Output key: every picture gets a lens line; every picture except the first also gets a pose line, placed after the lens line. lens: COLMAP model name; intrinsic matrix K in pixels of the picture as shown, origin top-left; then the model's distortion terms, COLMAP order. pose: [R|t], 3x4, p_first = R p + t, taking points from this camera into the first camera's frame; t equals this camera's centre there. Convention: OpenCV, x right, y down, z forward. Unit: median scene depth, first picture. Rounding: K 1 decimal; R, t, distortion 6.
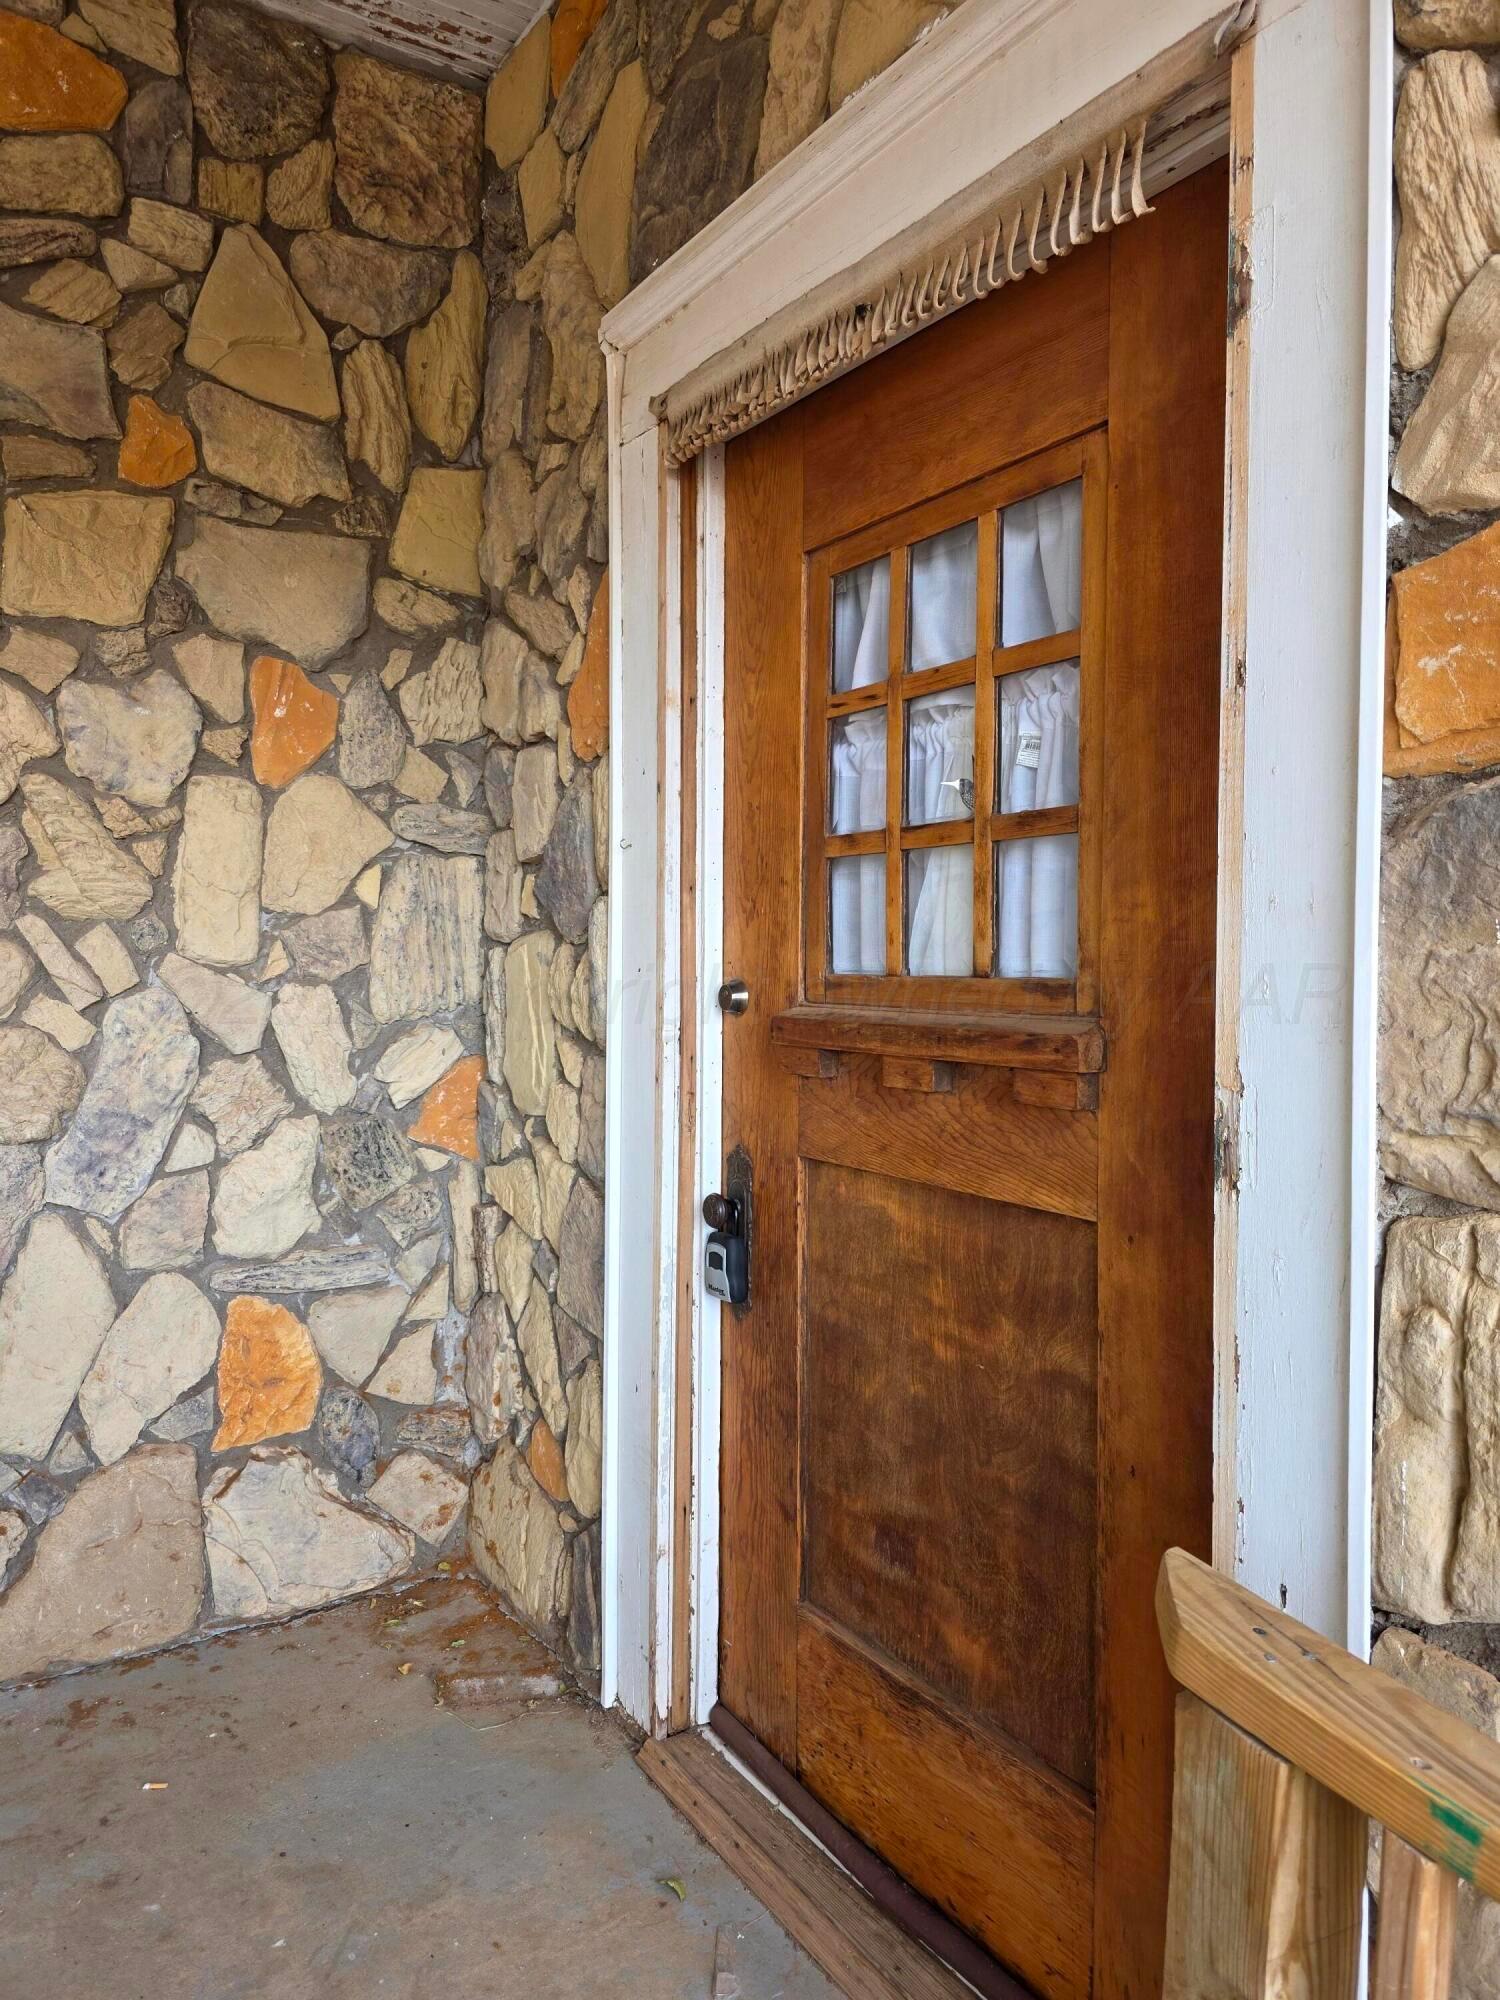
lens RADIAL K [[1346.9, 0, 727.3], [0, 1346.9, 996.2], [0, 0, 1]] dist [0.072727, -0.069693]
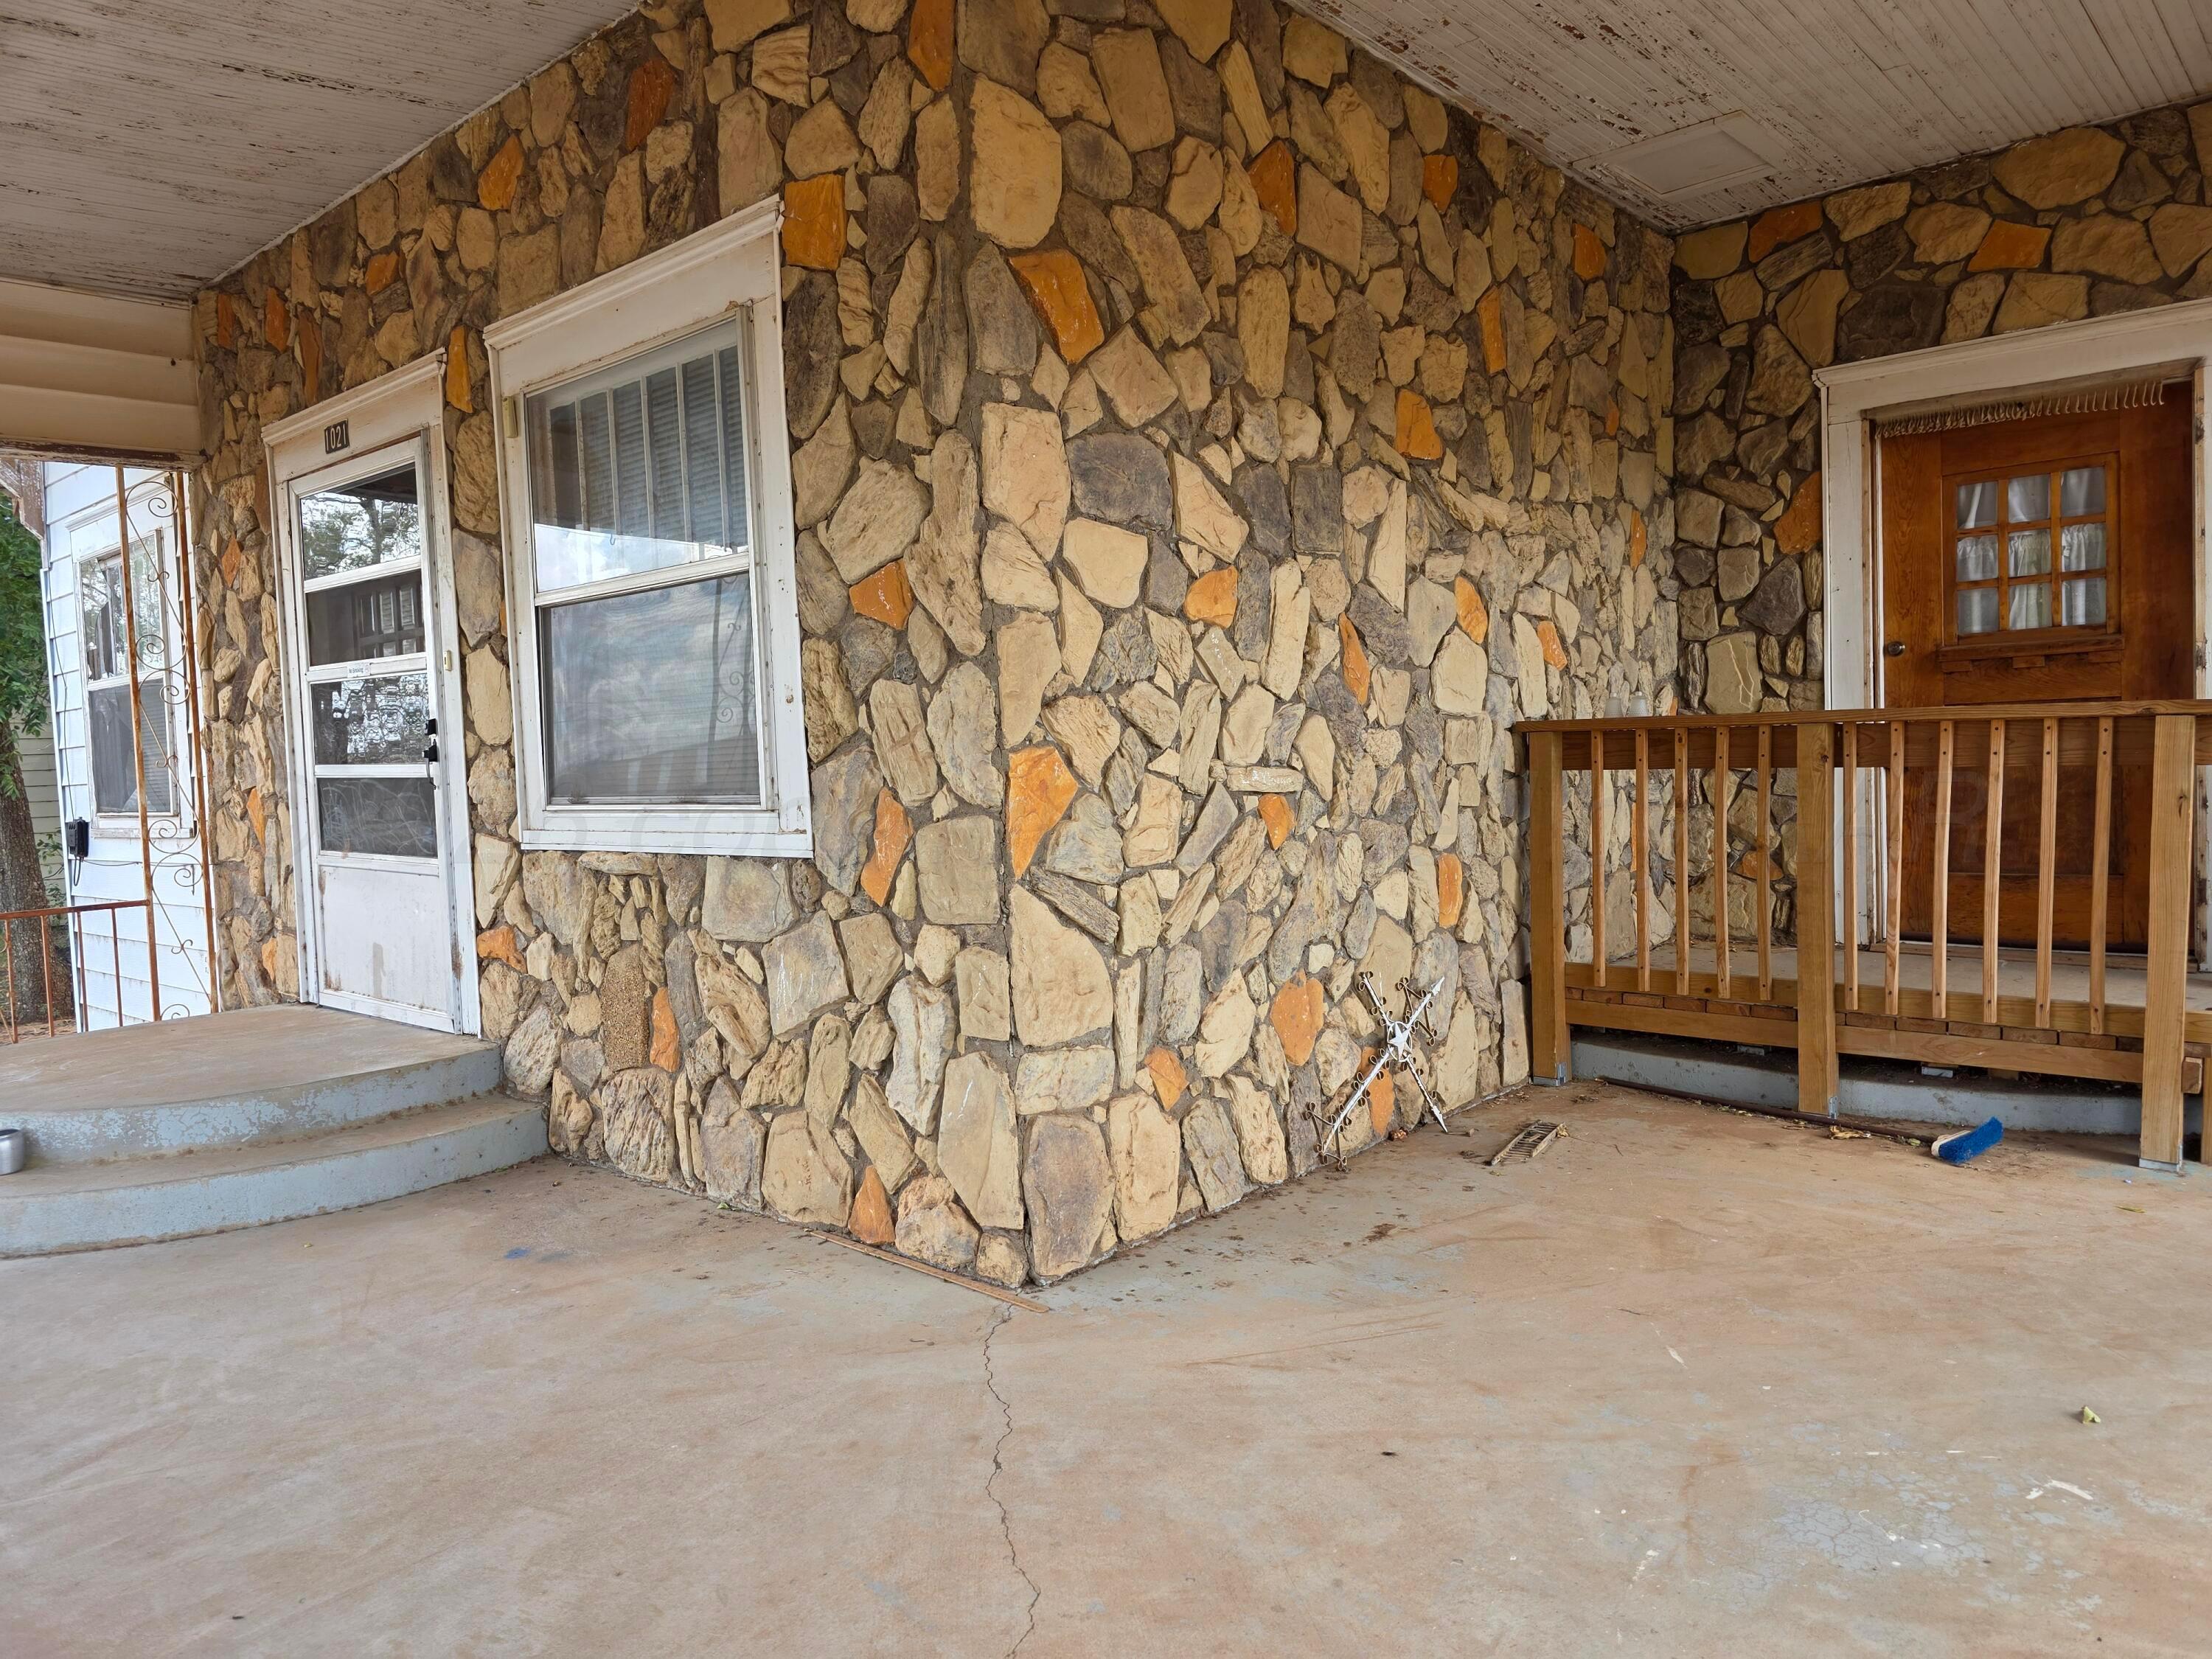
lens RADIAL K [[1489.7, 0, 1105.7], [0, 1489.7, 835.7], [0, 0, 1]] dist [0.072727, -0.069693]
pose [[0.957758, -0.062750, 0.280646, -2.556478], [0.056226, 0.997929, 0.031244, 0.206426], [-0.282026, -0.014144, 0.959303, -1.494370]]
